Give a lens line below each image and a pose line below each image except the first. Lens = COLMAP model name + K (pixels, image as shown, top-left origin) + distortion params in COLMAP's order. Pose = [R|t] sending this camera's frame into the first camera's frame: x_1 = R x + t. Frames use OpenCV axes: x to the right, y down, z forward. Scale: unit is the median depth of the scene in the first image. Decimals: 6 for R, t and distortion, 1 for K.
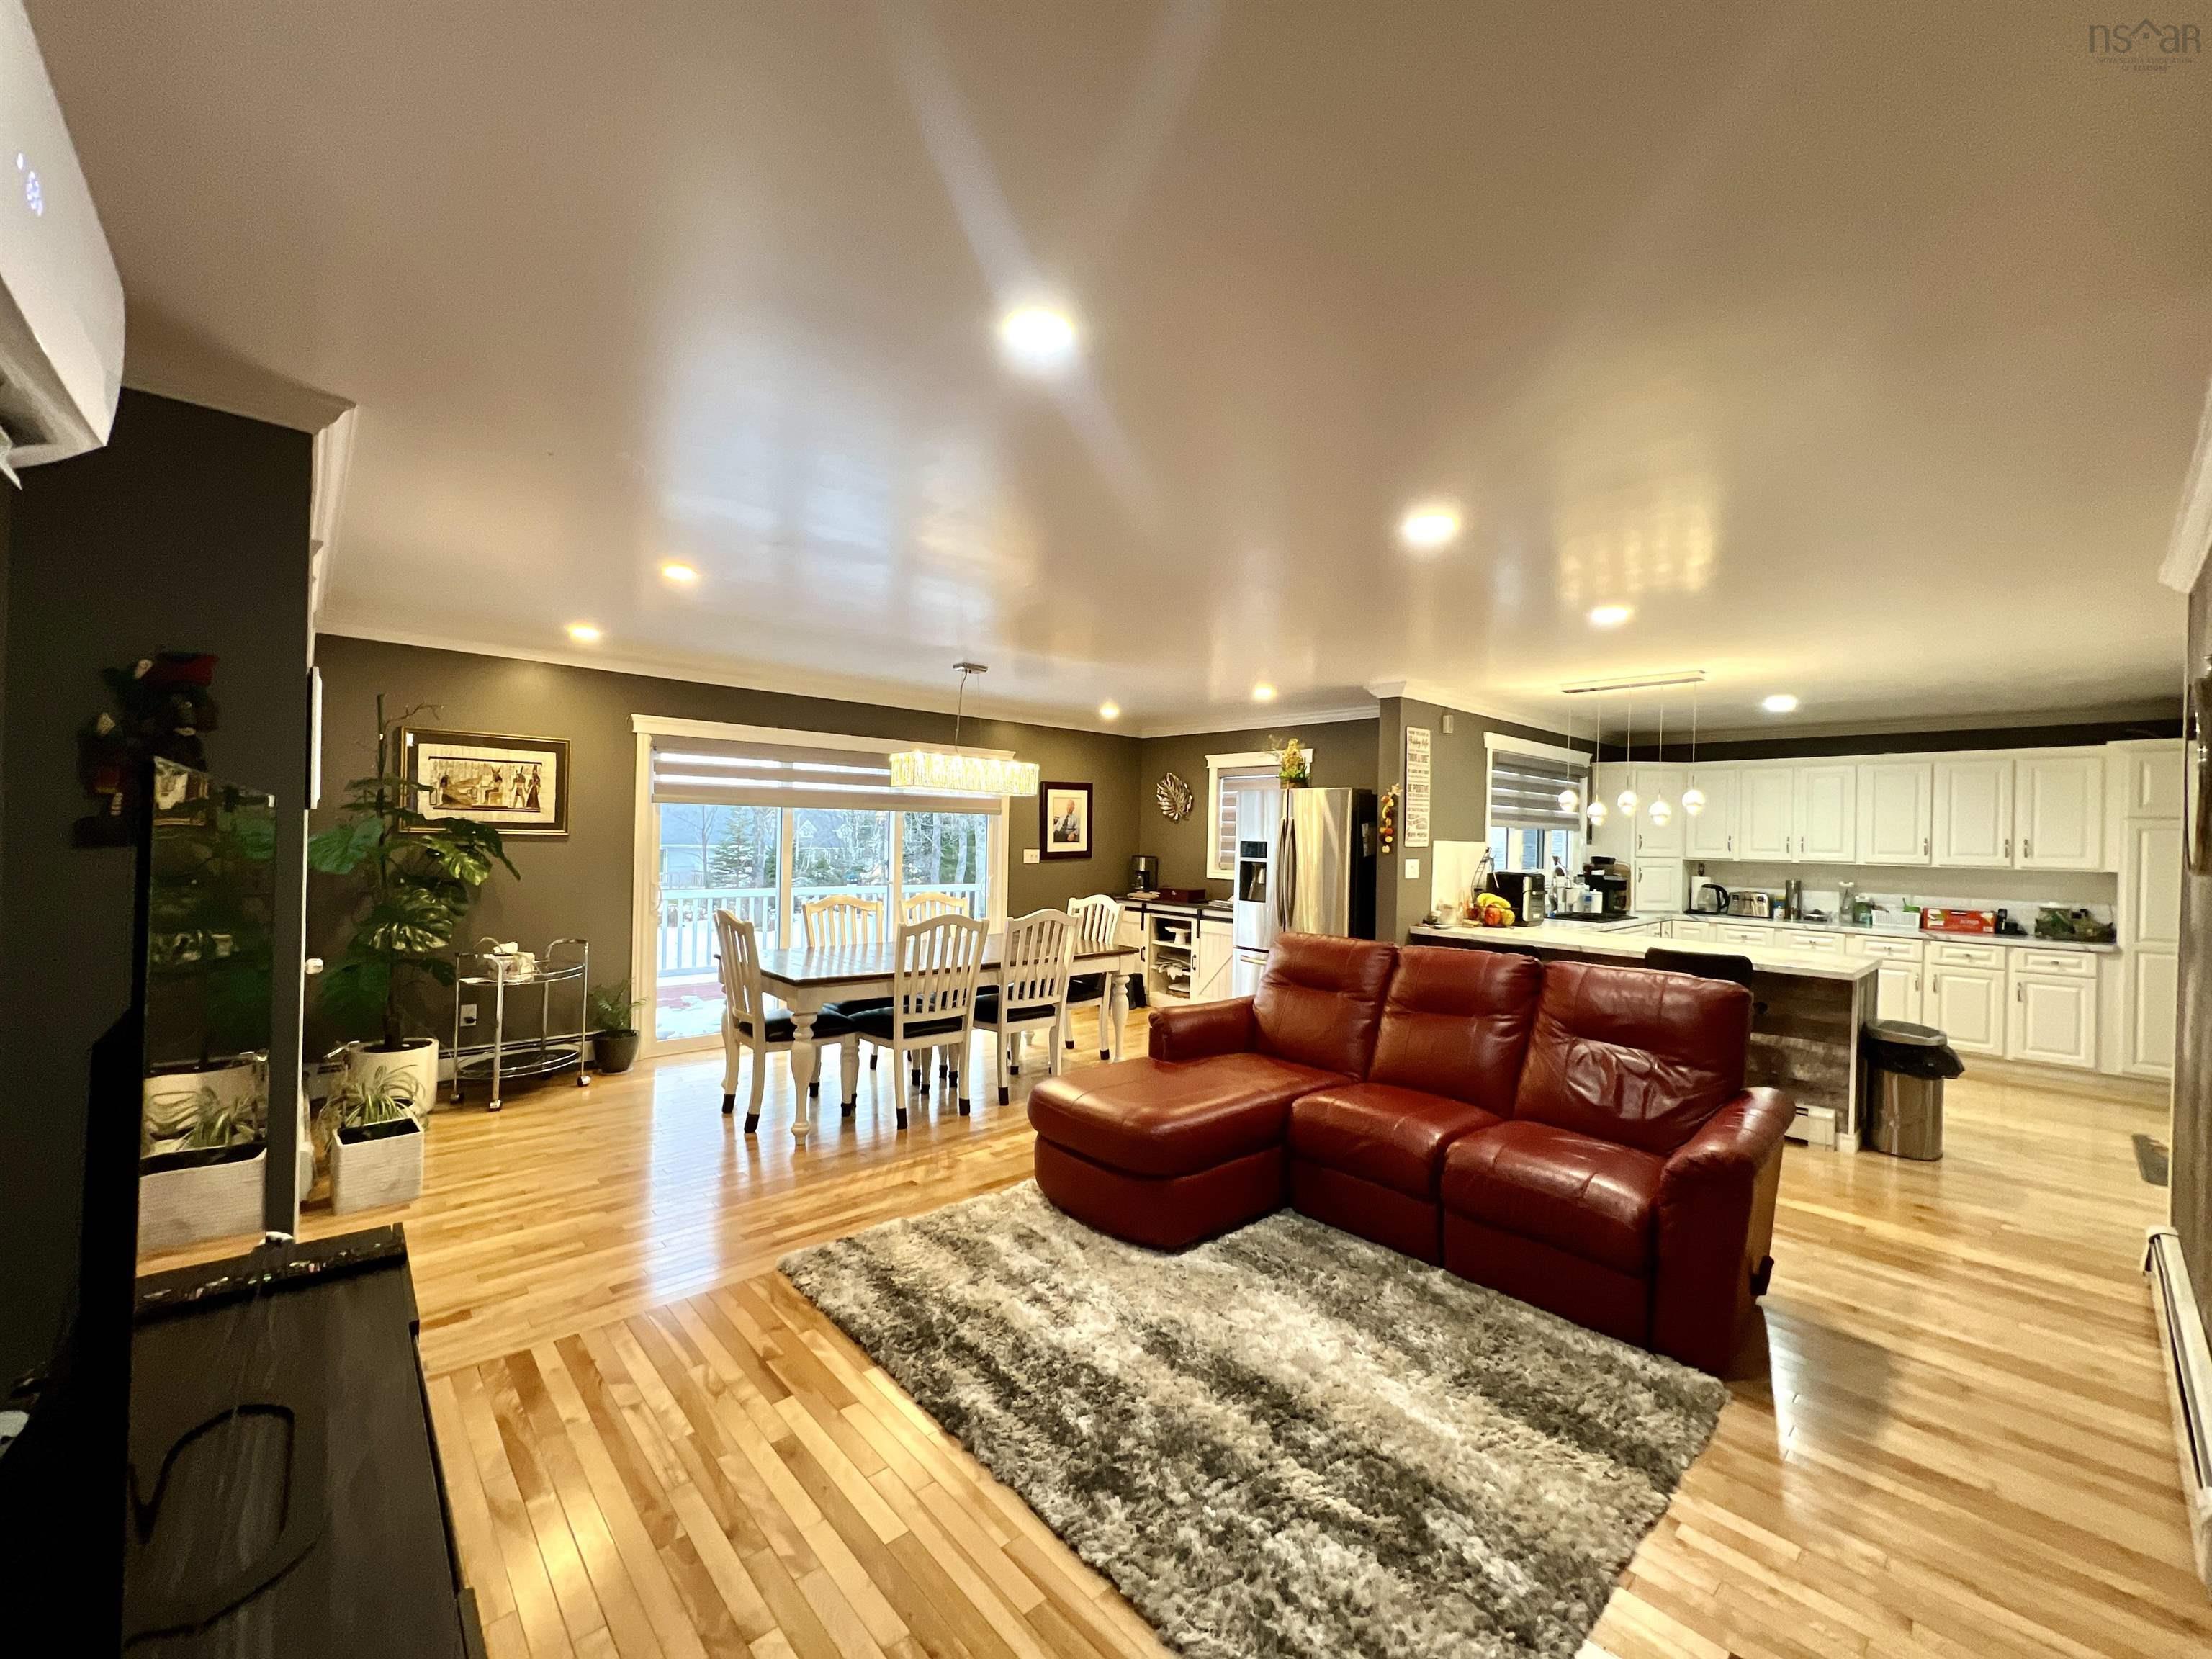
lens RADIAL K [[884.4, 0, 1101.7], [0, 884.4, 833.2], [0, 0, 1]] dist [-0.001212, 0.000445]
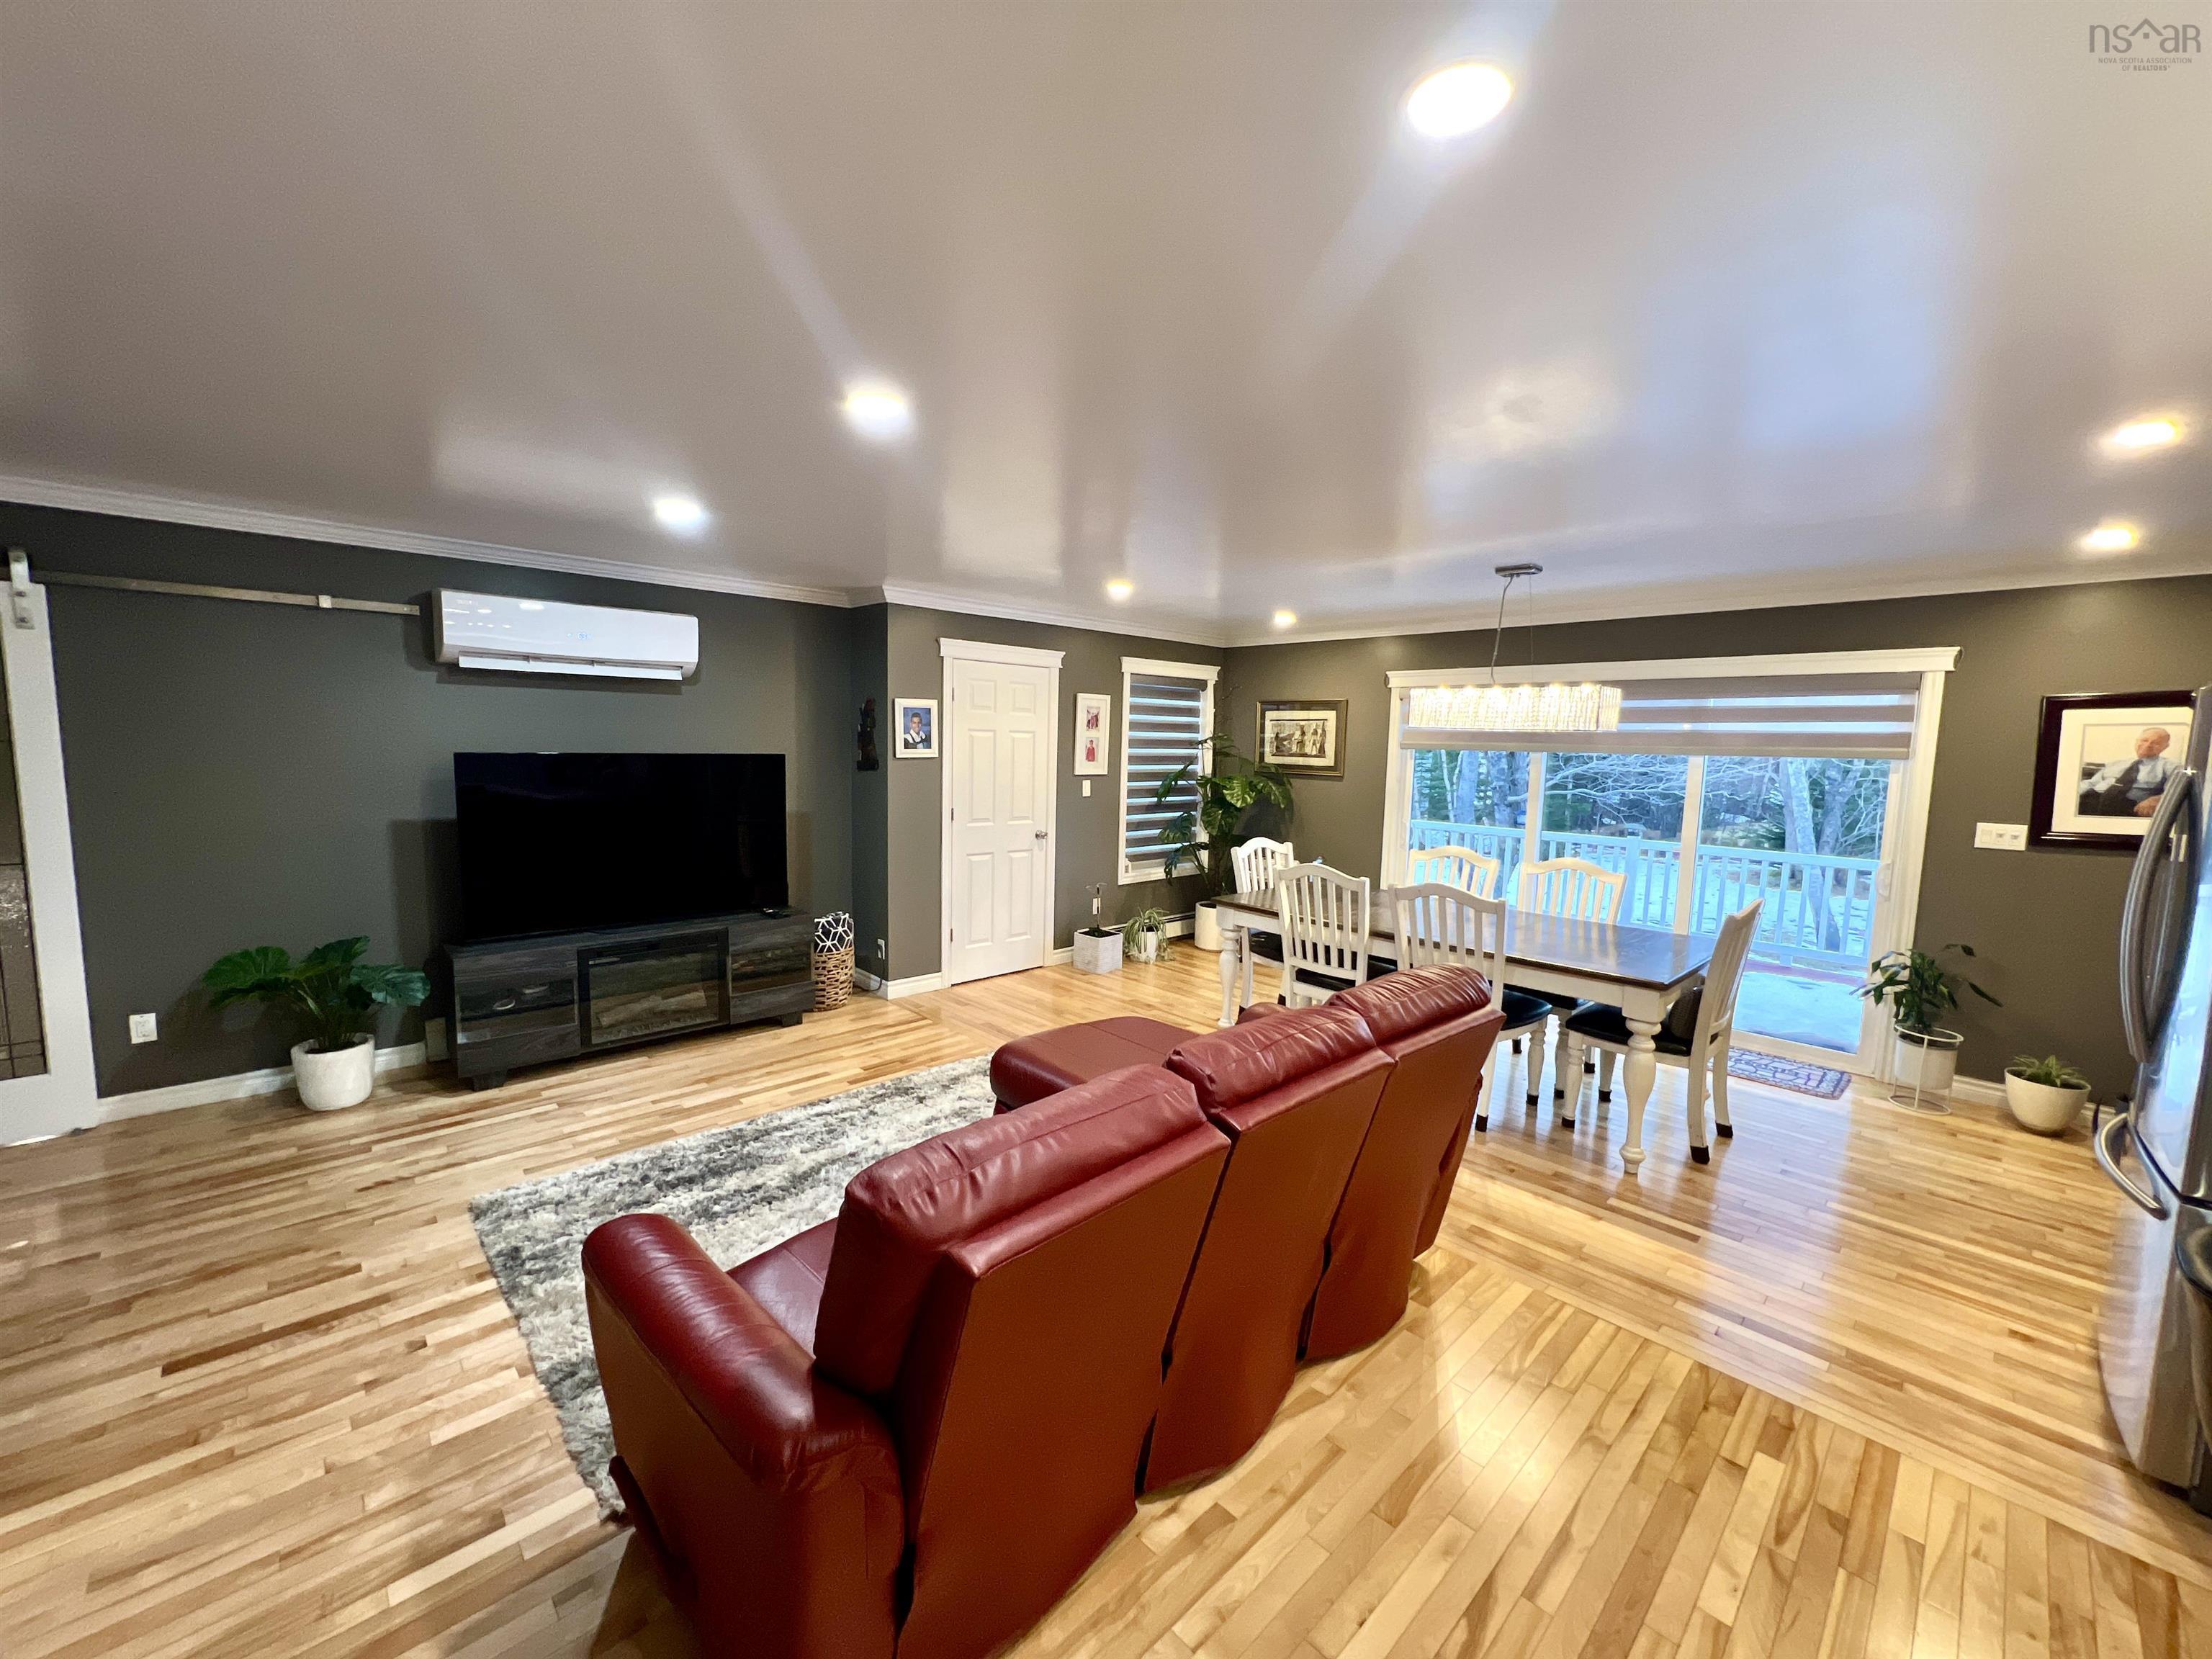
lens RADIAL K [[884.4, 0, 1100.6], [0, 884.4, 831.8], [0, 0, 1]] dist [-0.001212, 0.000445]
pose [[0.019941, 0.081464, -0.996477, 0.642233], [-0.020389, 0.996501, 0.081058, -0.013604], [0.999593, 0.018701, 0.021532, 0.626748]]
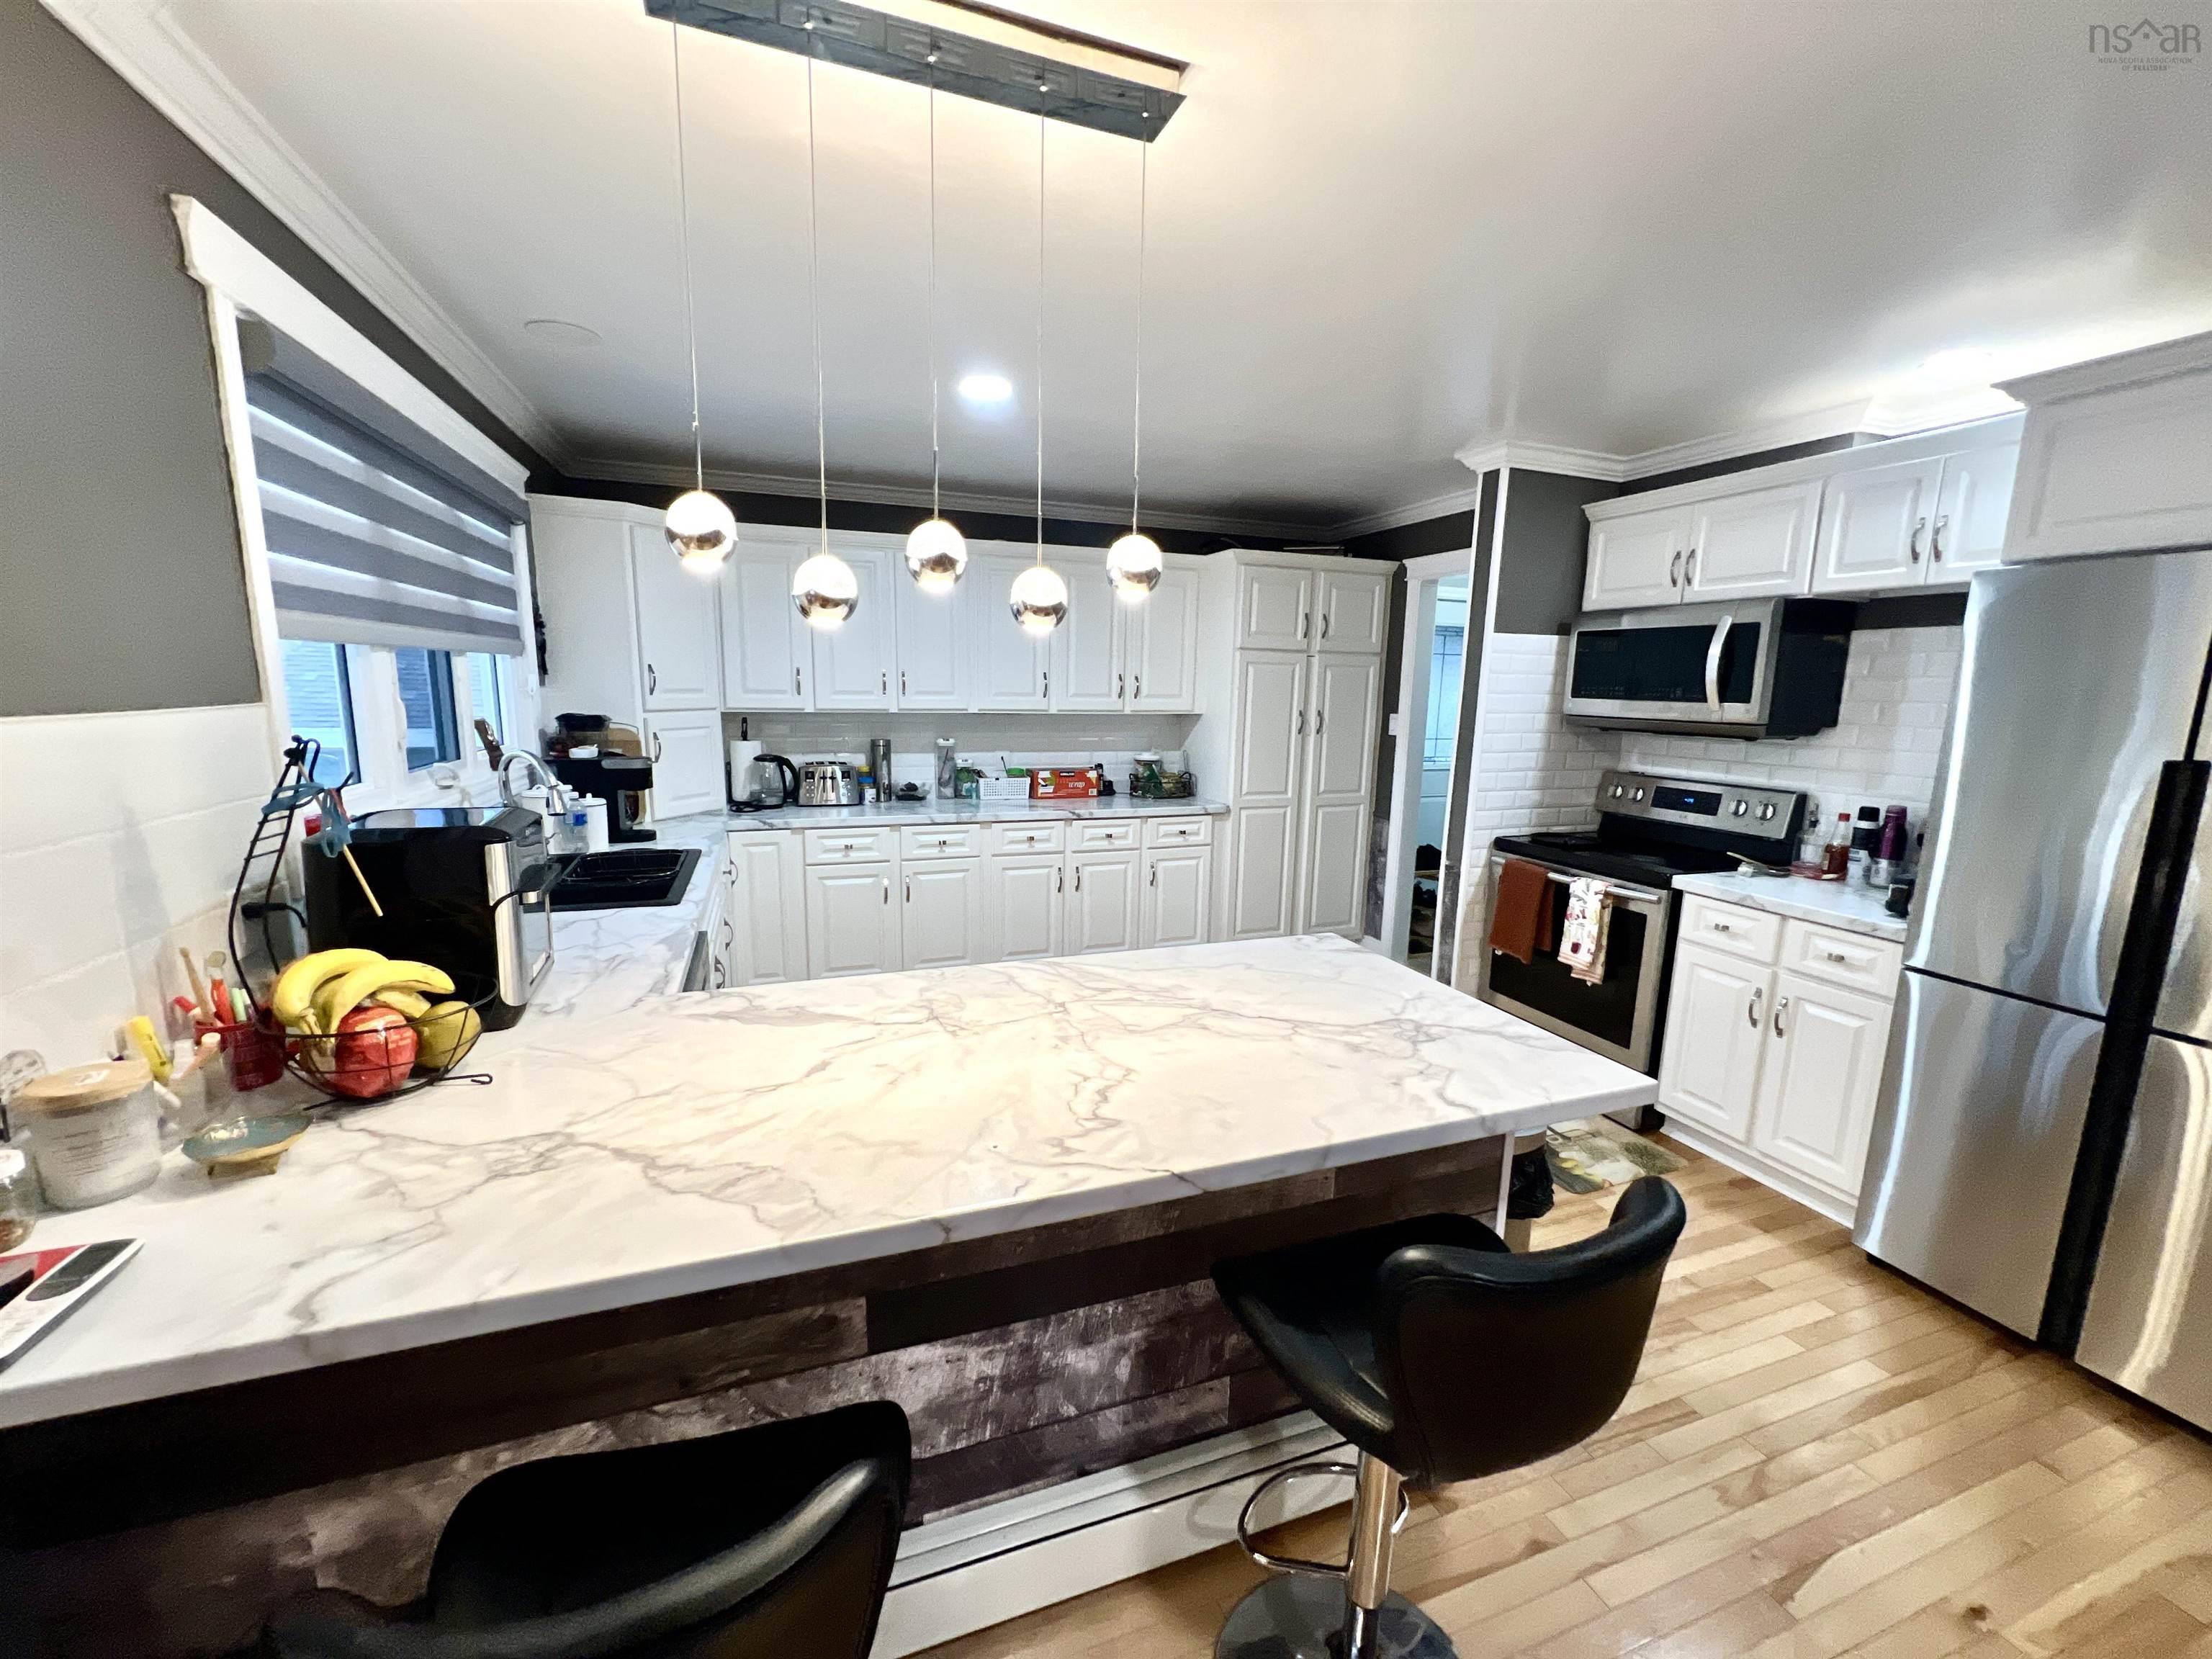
lens RADIAL K [[884.4, 0, 1101.5], [0, 884.4, 829.7], [0, 0, 1]] dist [-0.001212, 0.000445]
pose [[0.378957, -0.169572, 0.909745, 0.356122], [-0.013048, 0.981992, 0.188473, -0.005728], [-0.925322, -0.083293, 0.369920, 0.841269]]
